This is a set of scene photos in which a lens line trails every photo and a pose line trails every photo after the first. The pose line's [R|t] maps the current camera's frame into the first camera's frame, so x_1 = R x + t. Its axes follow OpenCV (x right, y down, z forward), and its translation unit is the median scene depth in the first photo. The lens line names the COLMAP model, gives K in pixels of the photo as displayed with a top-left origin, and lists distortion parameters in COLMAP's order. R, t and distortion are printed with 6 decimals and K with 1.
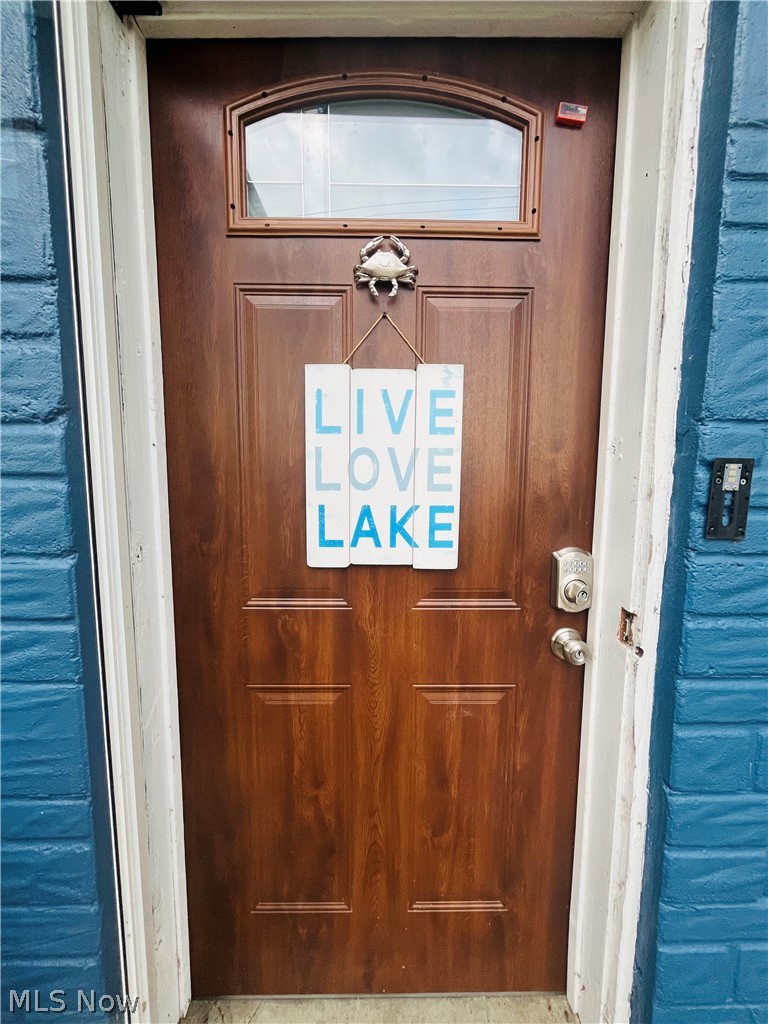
lens RADIAL K [[416.8, 0, 394.4], [0, 416.8, 510.7], [0, 0, 1]] dist [0.004314, -0.000459]
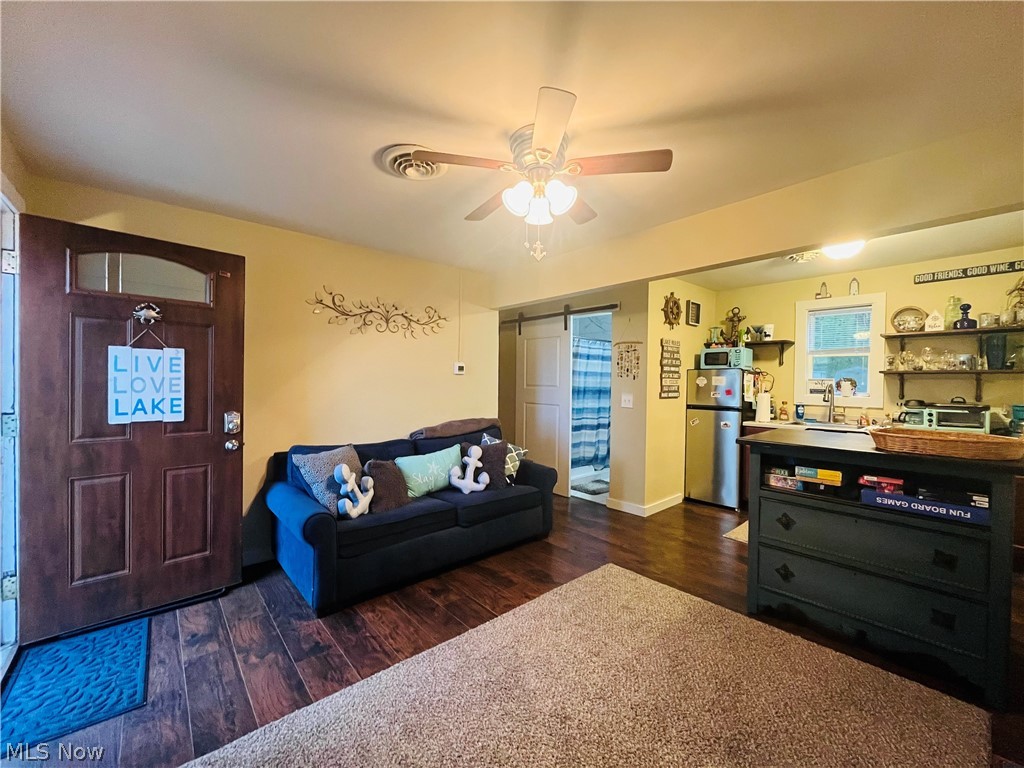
lens RADIAL K [[416.8, 0, 510.4], [0, 416.8, 383.7], [0, 0, 1]] dist [0.004314, -0.000459]
pose [[0.698221, -0.004880, 0.715866, -0.323990], [0.070843, 0.995539, -0.062310, 0.224099], [-0.712369, 0.094221, 0.695452, -2.533659]]
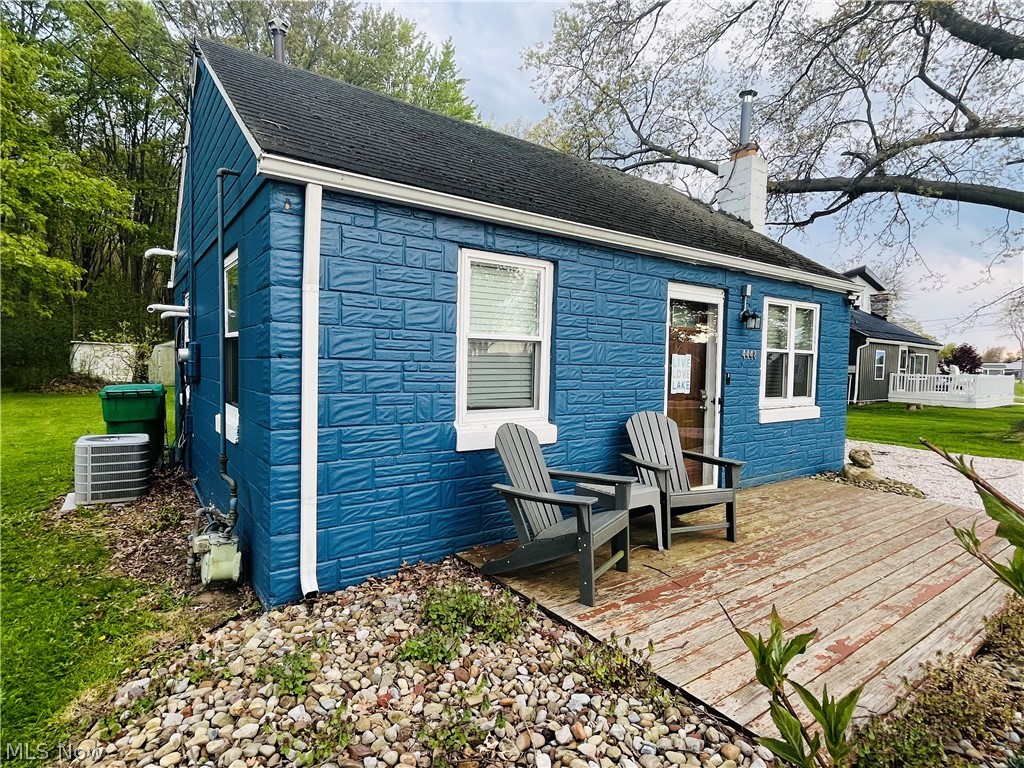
lens RADIAL K [[547.1, 0, 510.6], [0, 547.1, 386.1], [0, 0, 1]] dist [0.002609, -0.000230]
pose [[0.765446, -0.017838, 0.643252, -5.903517], [0.051594, 0.998099, -0.033717, 0.161513], [-0.641428, 0.058997, 0.764912, -2.757290]]
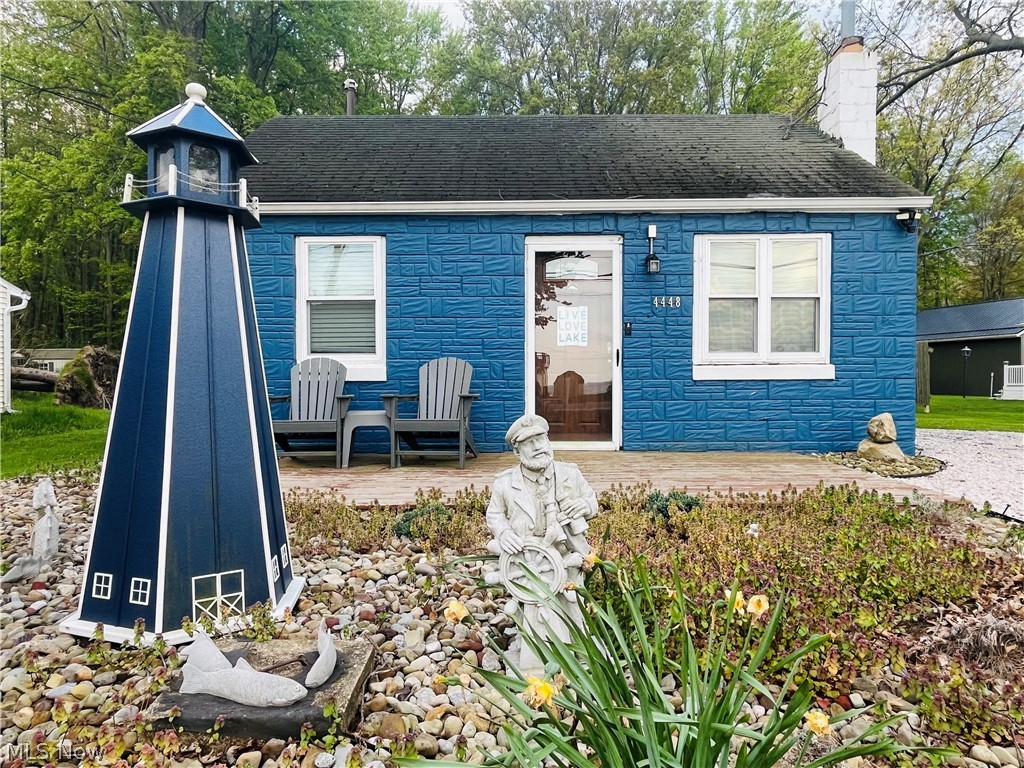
lens RADIAL K [[645.2, 0, 514.8], [0, 645.2, 383.6], [0, 0, 1]] dist [-0.001469, 0.000099]
pose [[0.998790, -0.005807, 0.048841, -1.102344], [0.010607, 0.995070, -0.098606, 1.348739], [-0.048027, 0.099005, 0.993927, -6.632349]]
